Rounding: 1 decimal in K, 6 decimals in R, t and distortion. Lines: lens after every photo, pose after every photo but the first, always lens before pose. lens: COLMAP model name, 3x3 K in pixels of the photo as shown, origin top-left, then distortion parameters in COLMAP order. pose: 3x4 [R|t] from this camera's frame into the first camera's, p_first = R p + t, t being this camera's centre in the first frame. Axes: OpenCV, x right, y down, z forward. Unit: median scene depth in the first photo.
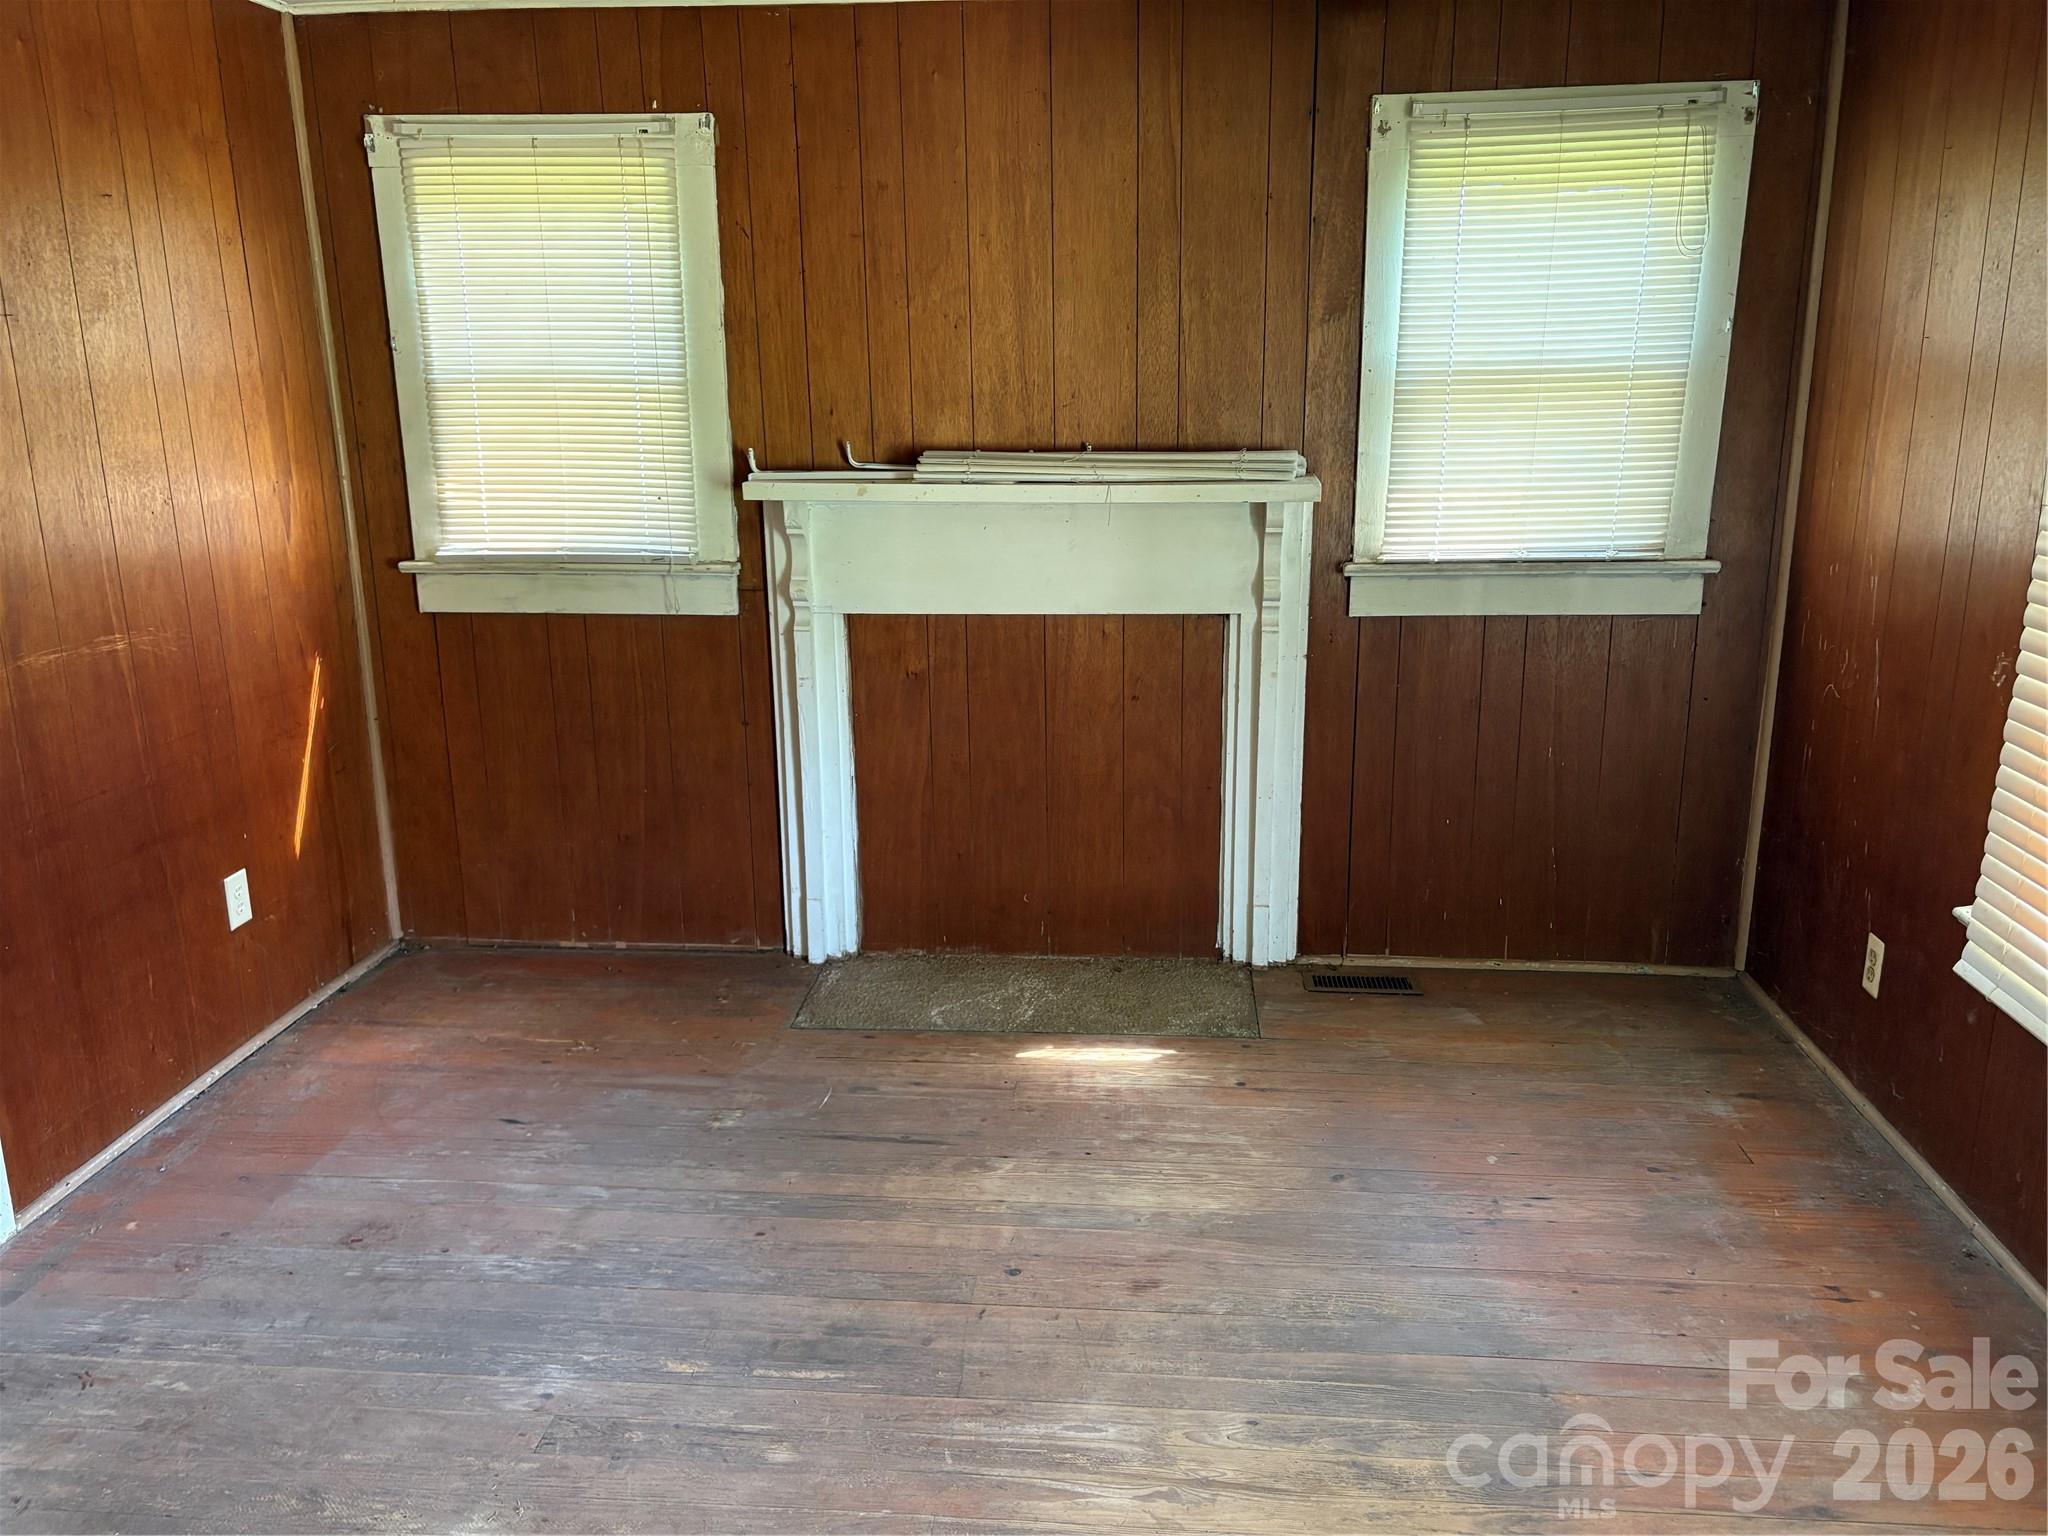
lens RADIAL K [[1549.9, 0, 1026.3], [0, 1549.9, 776.0], [0, 0, 1]] dist [0.013365, -0.007457]
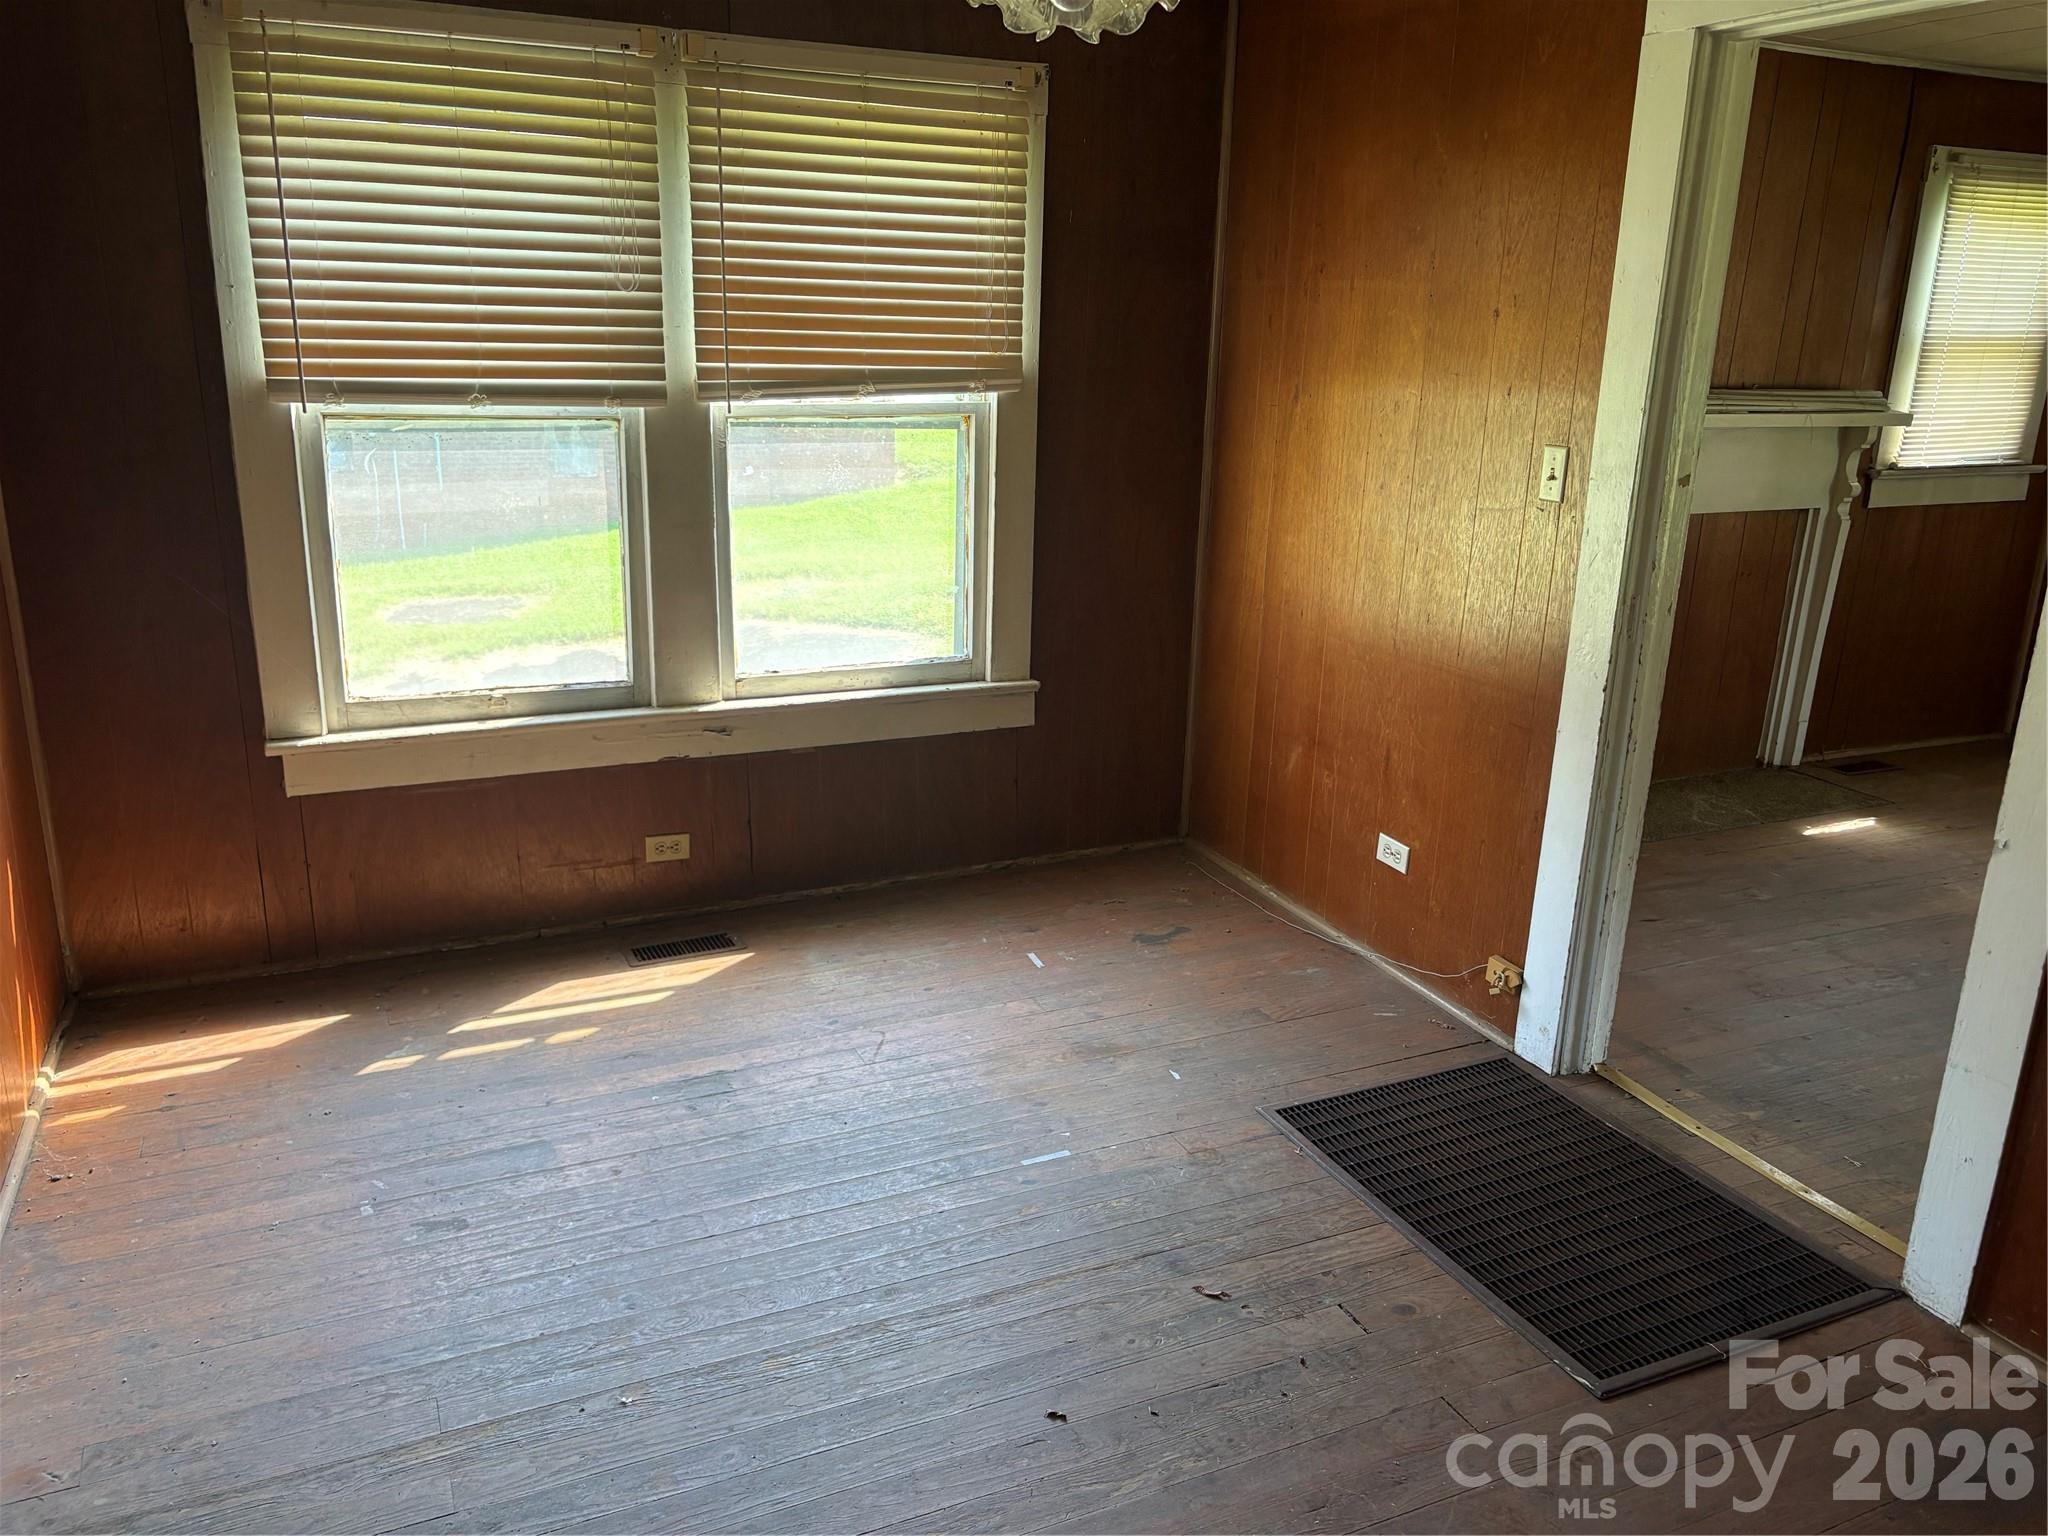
lens RADIAL K [[1549.9, 0, 1027.8], [0, 1549.9, 762.7], [0, 0, 1]] dist [0.013365, -0.007457]
pose [[0.872163, -0.102512, 0.478355, -1.220775], [0.091211, 0.994728, 0.046869, -0.008390], [-0.480638, 0.002754, 0.876915, 0.126400]]
